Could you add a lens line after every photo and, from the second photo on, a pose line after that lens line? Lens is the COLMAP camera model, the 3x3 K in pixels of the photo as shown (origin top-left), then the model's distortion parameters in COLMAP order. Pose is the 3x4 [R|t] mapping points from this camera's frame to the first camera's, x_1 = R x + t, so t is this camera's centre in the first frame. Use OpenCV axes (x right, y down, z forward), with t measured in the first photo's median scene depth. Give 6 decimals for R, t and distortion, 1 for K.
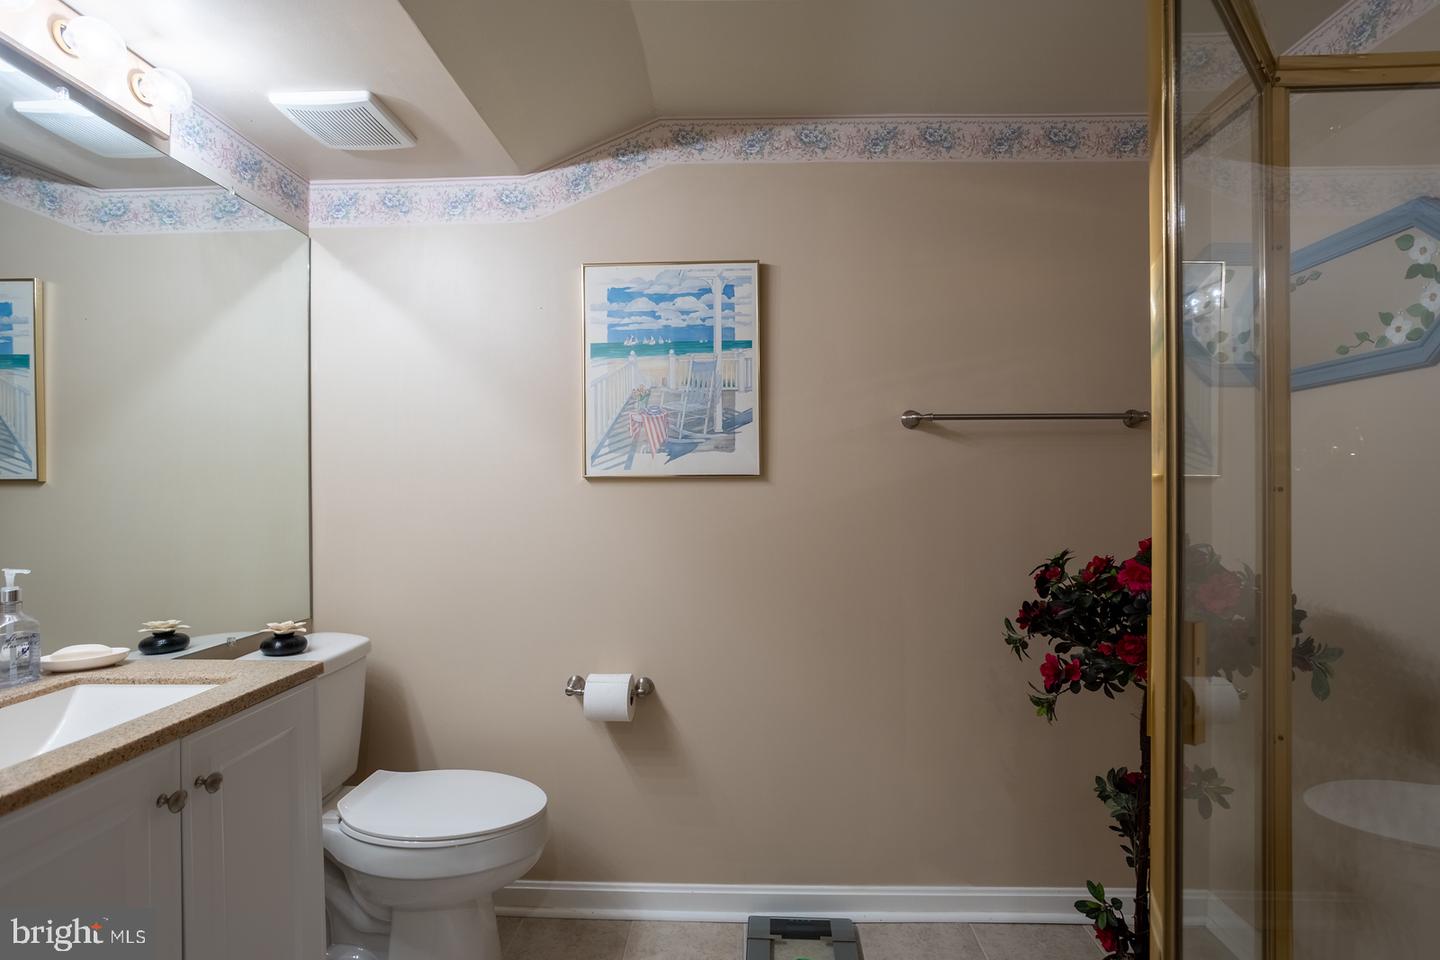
lens RADIAL K [[703.6, 0, 726.0], [0, 703.6, 487.3], [0, 0, 1]] dist [-0.056080, 0.031647]
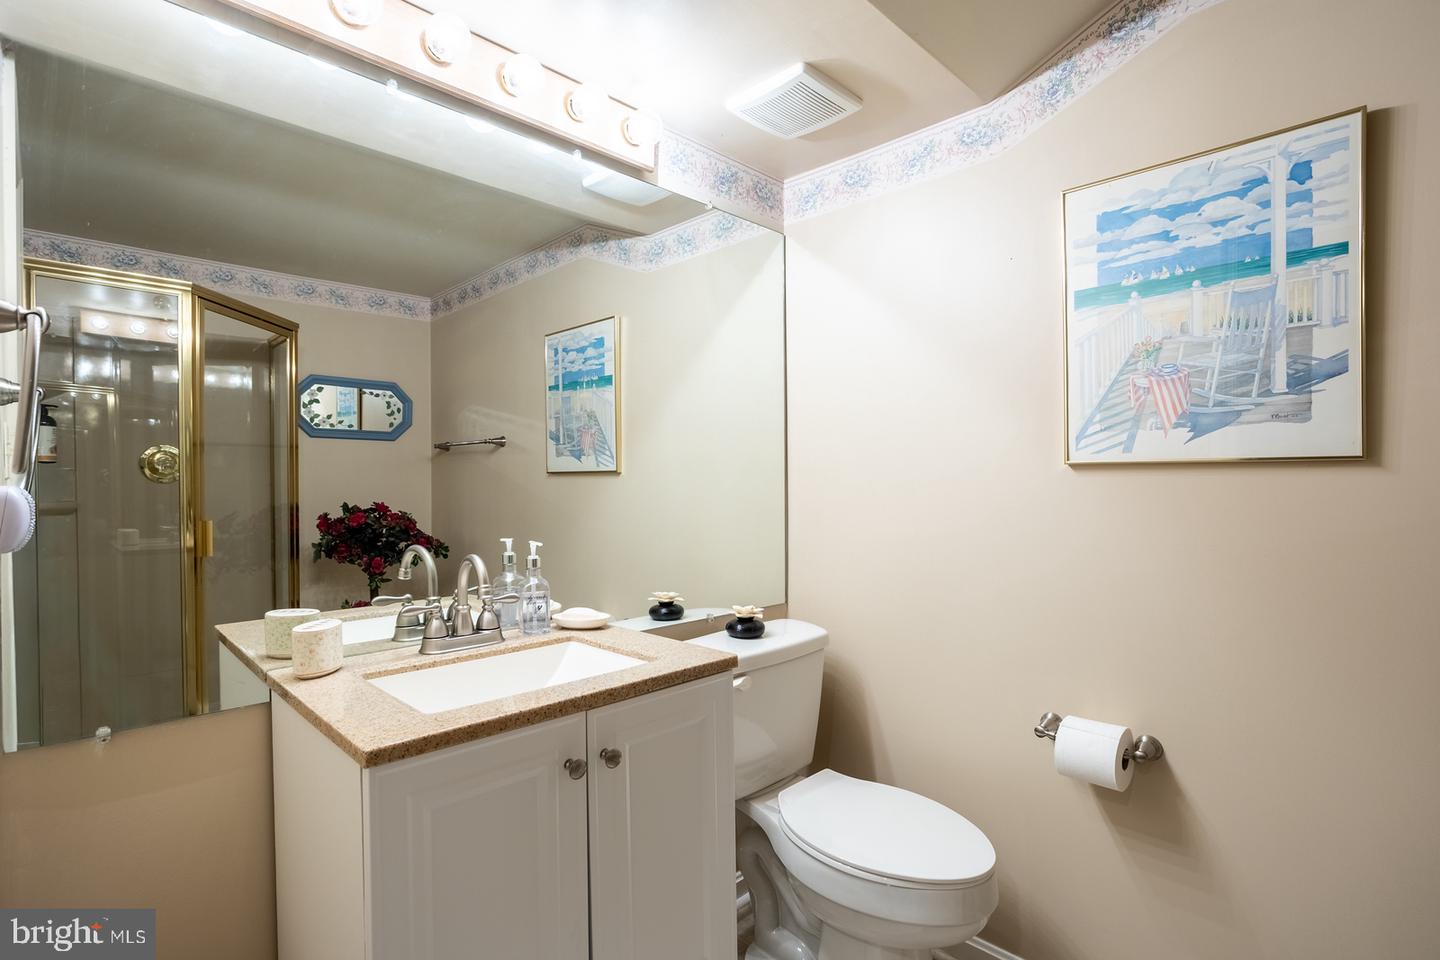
lens RADIAL K [[703.6, 0, 726.0], [0, 703.6, 487.3], [0, 0, 1]] dist [-0.056080, 0.031647]
pose [[0.730663, 0.009371, -0.682674, 0.051254], [0.000562, 0.999897, 0.014328, 0.000693], [0.682738, -0.010852, 0.730583, 0.173955]]
